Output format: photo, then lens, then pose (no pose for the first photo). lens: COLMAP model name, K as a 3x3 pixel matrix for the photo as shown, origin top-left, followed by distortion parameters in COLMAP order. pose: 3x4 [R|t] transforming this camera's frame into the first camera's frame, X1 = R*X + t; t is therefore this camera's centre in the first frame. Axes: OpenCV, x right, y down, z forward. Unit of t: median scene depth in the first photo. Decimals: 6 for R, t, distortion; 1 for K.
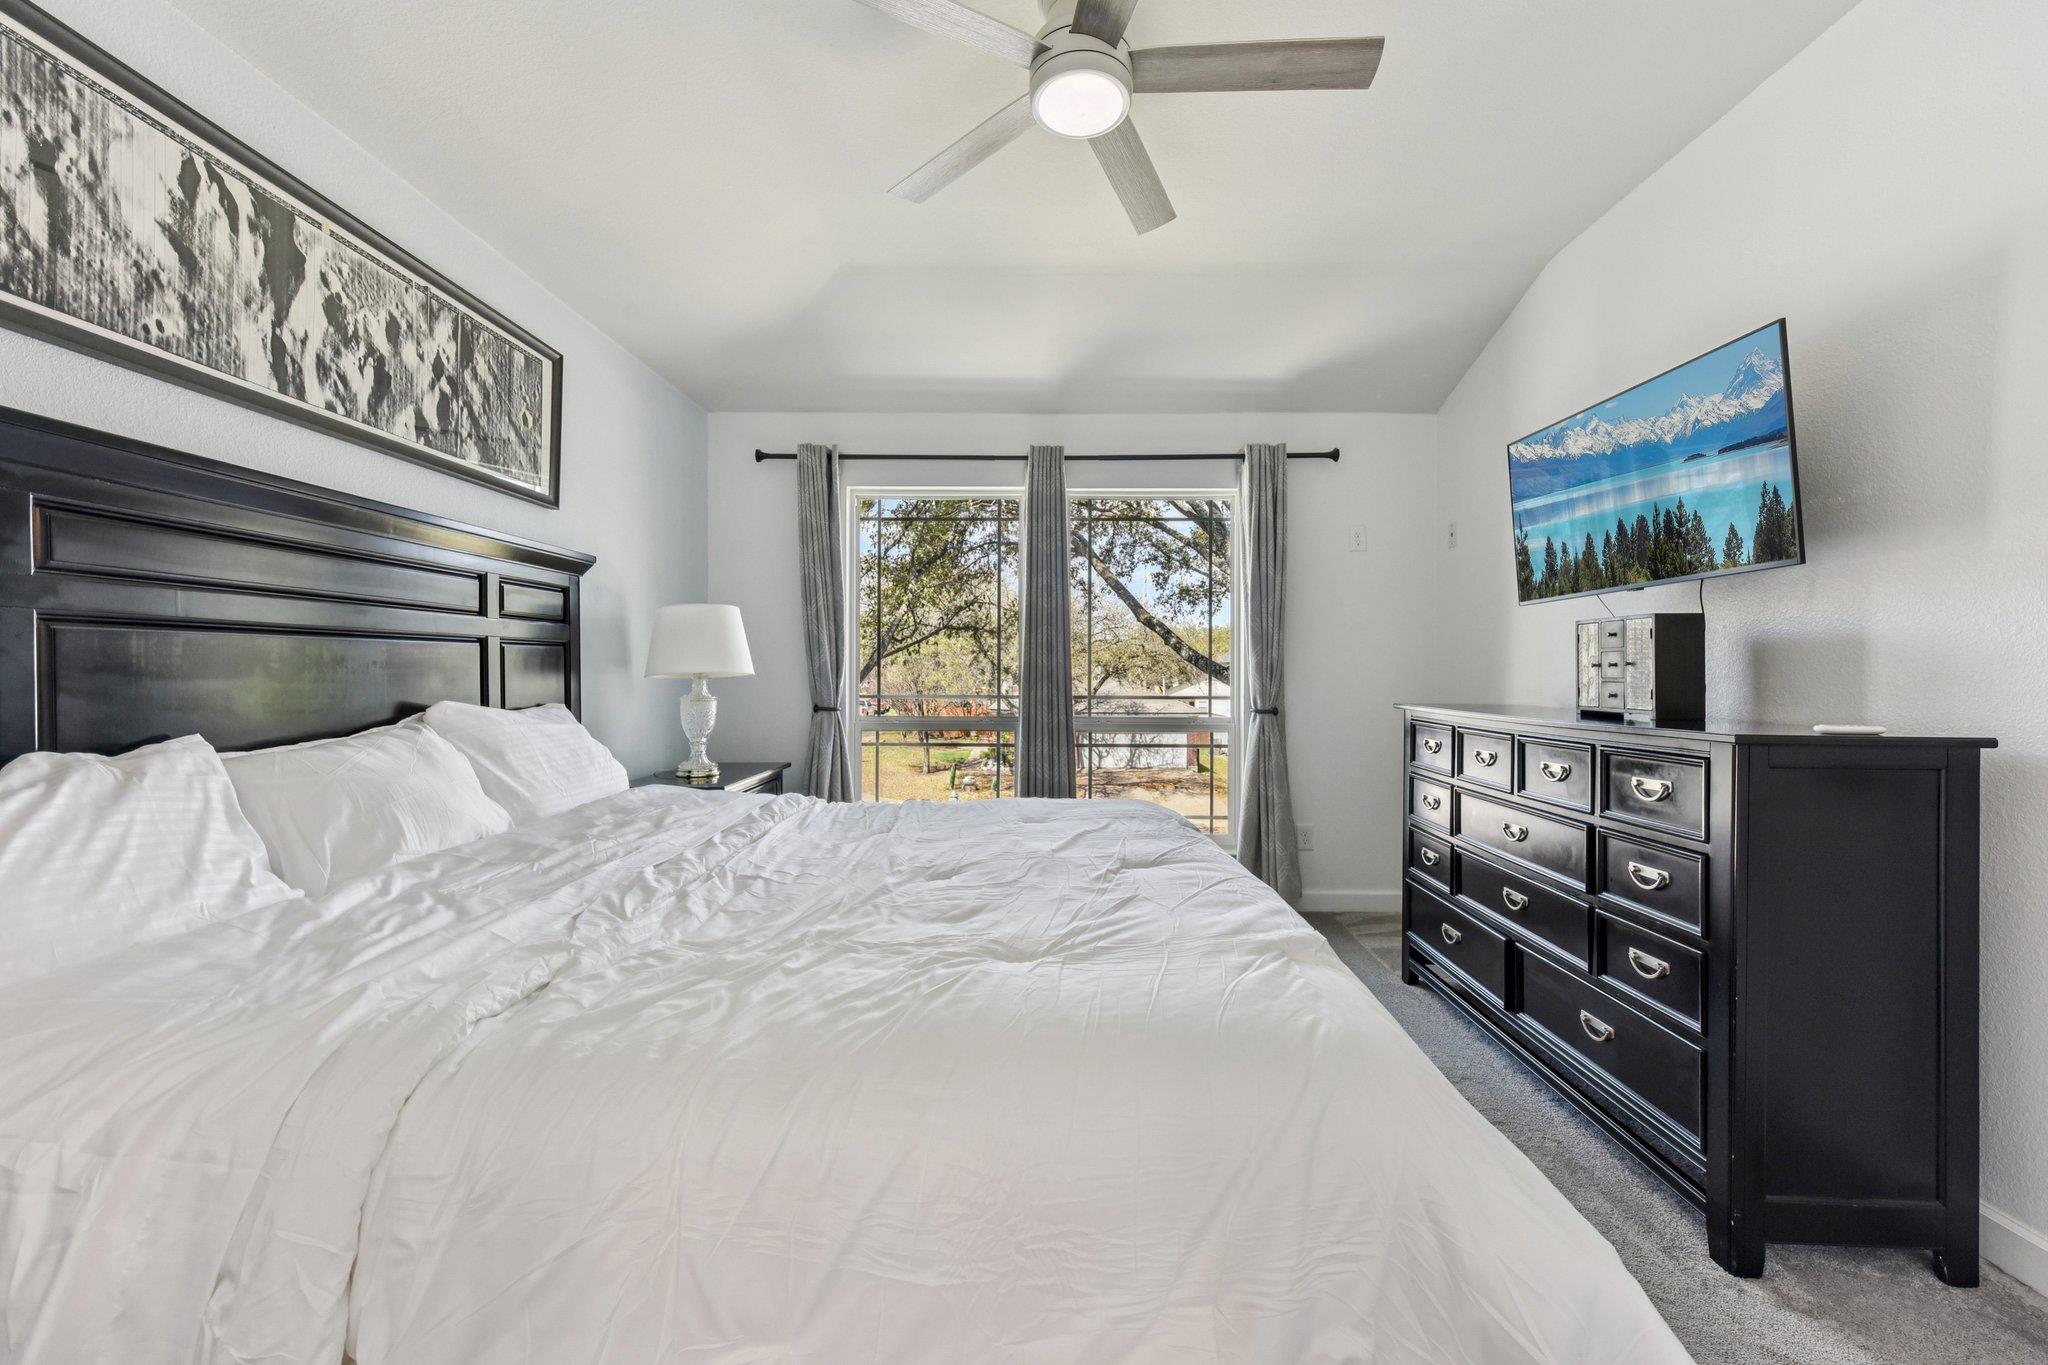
lens RADIAL K [[811.9, 0, 1043.5], [0, 811.9, 671.9], [0, 0, 1]] dist [0.007165, -0.001747]
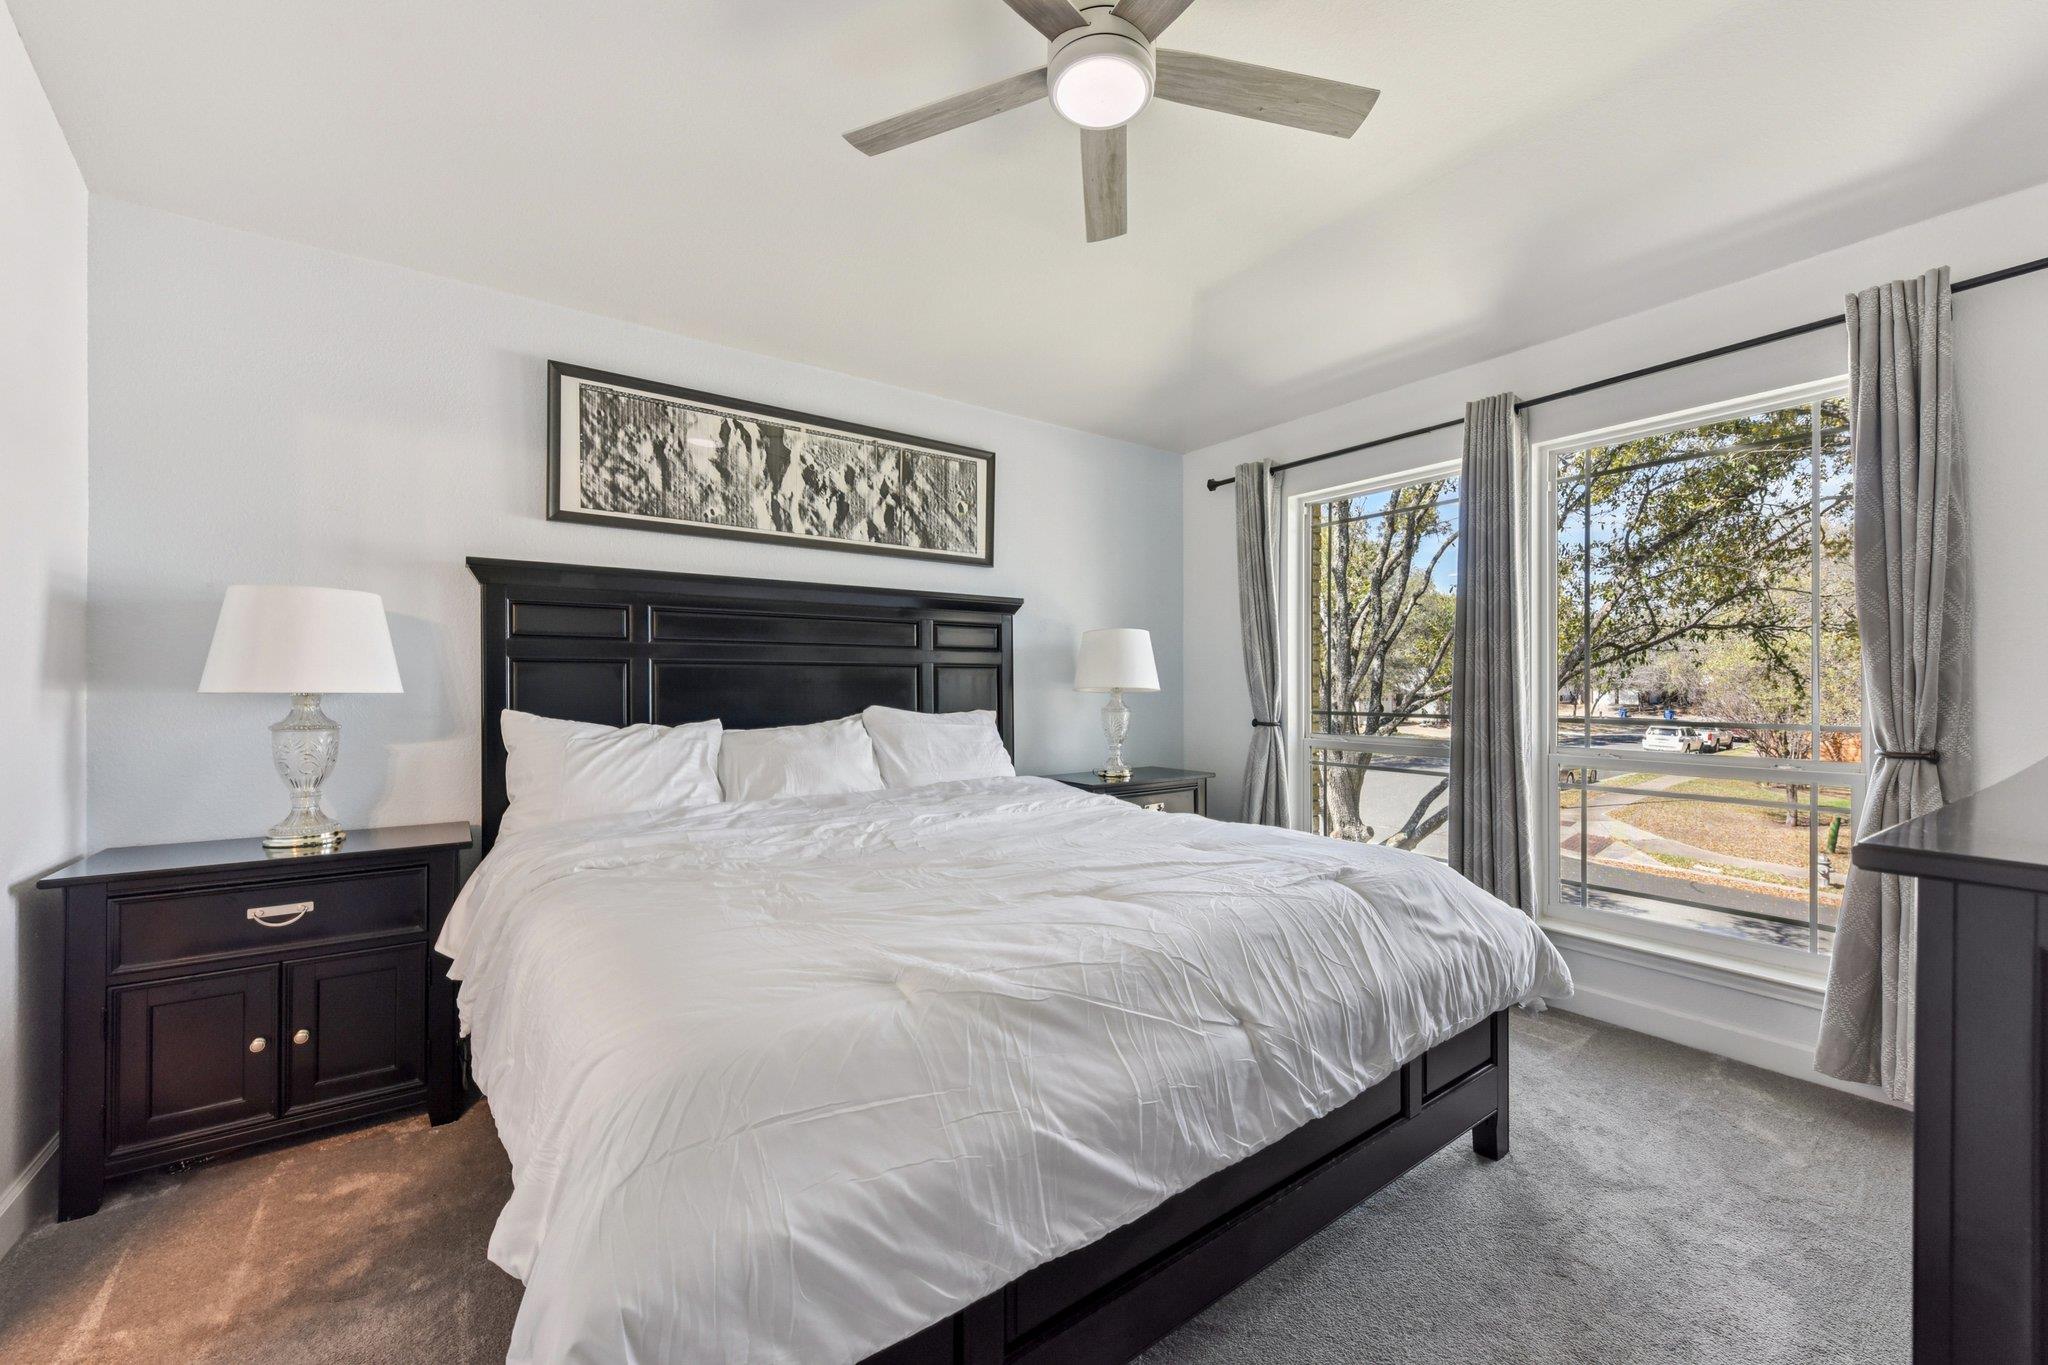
lens RADIAL K [[811.9, 0, 1035.6], [0, 811.9, 682.7], [0, 0, 1]] dist [0.007165, -0.001747]
pose [[0.593847, -0.006964, -0.804548, 0.695399], [0.001778, 0.999971, -0.007343, 0.003125], [0.804576, 0.002930, 0.593842, 0.336188]]
